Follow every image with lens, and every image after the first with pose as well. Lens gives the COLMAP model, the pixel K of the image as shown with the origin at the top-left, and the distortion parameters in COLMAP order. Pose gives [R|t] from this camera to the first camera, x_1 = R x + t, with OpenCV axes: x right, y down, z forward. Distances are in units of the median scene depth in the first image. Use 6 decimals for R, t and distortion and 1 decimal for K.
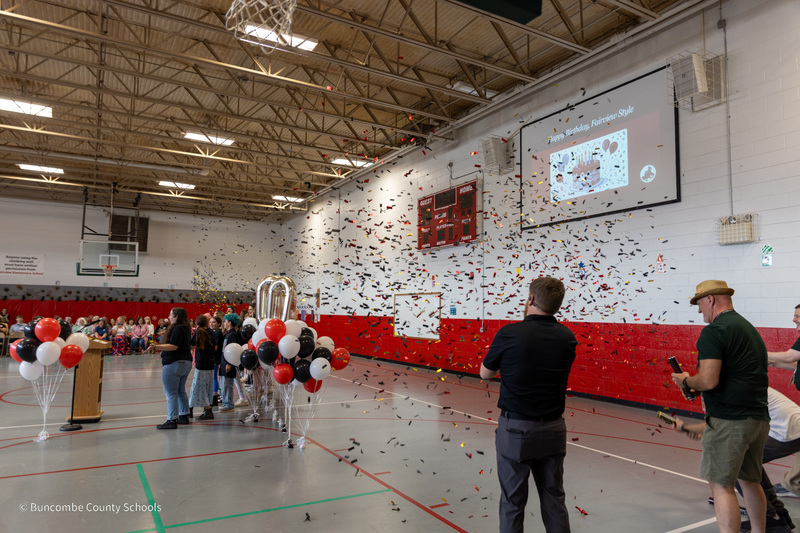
lens RADIAL K [[532.8, 0, 400.0], [0, 532.8, 264.2], [0, 0, 1]] dist [-0.001703, 0.000062]
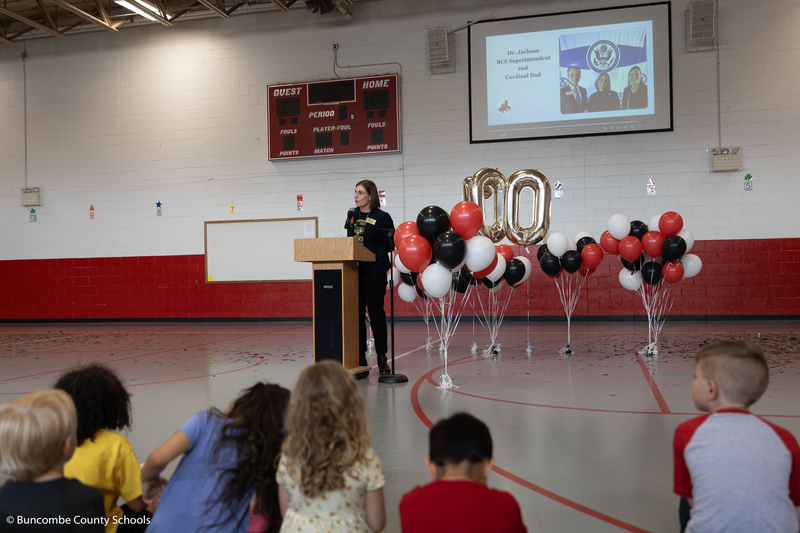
lens RADIAL K [[753.9, 0, 400.3], [0, 753.9, 266.5], [0, 0, 1]] dist [0.006486, 0.000000]
pose [[0.702097, -0.016945, 0.711879, -0.560737], [-0.036750, 0.997522, 0.059989, 0.051379], [-0.711132, -0.068280, 0.699735, 0.155561]]
